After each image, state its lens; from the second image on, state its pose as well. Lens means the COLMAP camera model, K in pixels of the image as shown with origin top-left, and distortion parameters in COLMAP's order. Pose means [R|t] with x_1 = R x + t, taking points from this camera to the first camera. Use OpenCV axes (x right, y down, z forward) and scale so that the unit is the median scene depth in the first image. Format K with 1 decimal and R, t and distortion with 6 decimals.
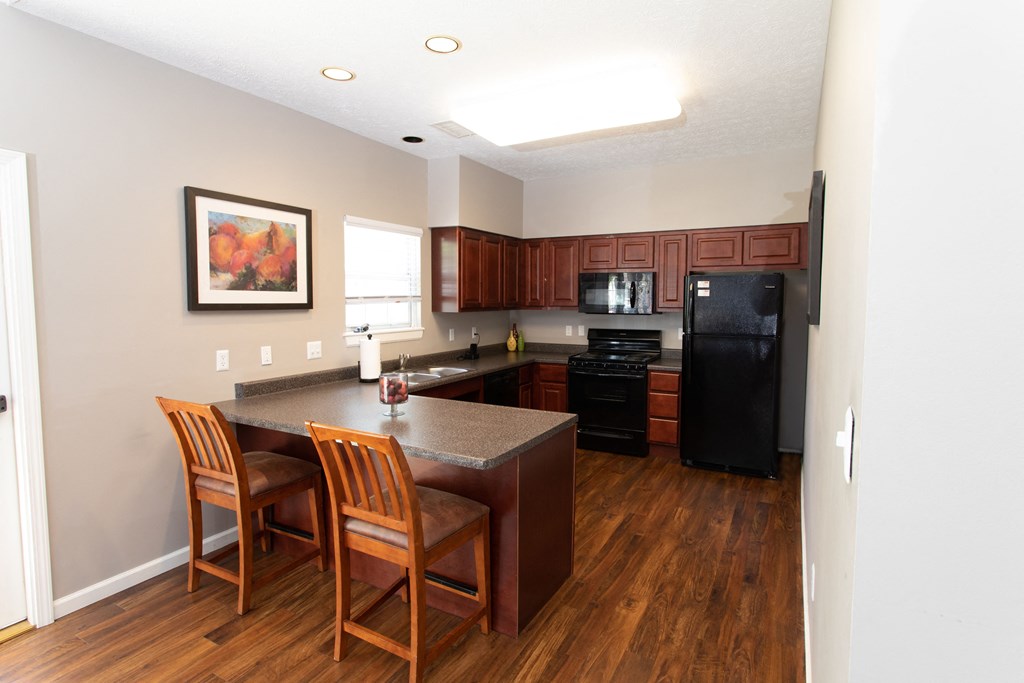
lens RADIAL K [[495.2, 0, 510.8], [0, 495.2, 339.6], [0, 0, 1]] dist [0.002336, 0.000149]
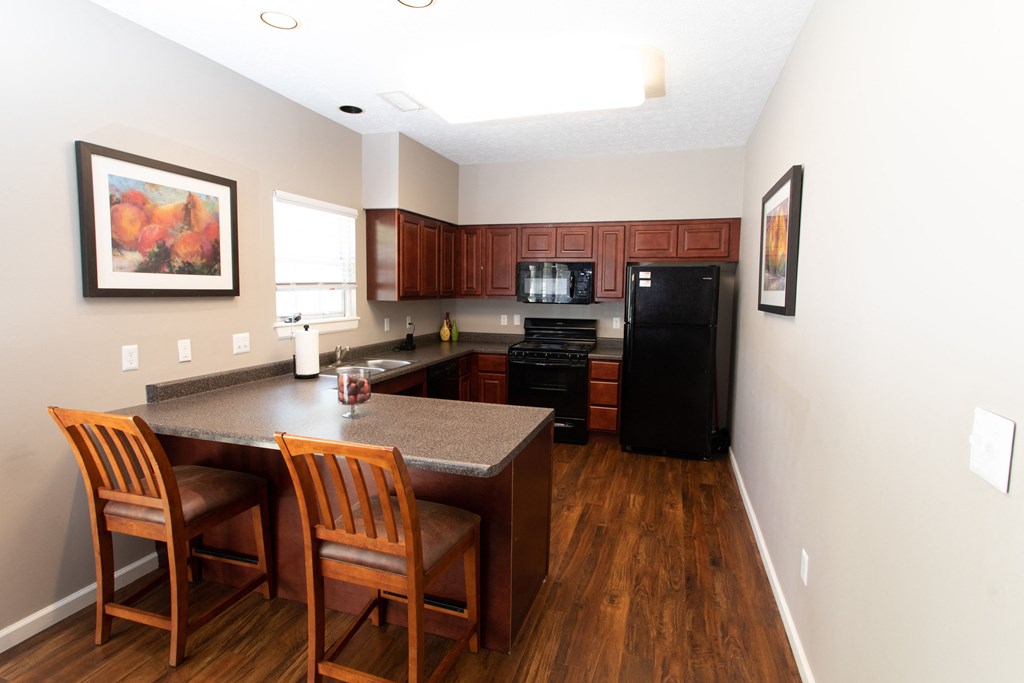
lens RADIAL K [[489.9, 0, 511.6], [0, 489.9, 338.2], [0, 0, 1]] dist [0.010263, -0.000268]
pose [[0.982811, -0.007685, 0.184453, -0.106939], [0.003770, 0.999760, 0.021566, -0.005819], [-0.184575, -0.020500, 0.982605, 0.075148]]
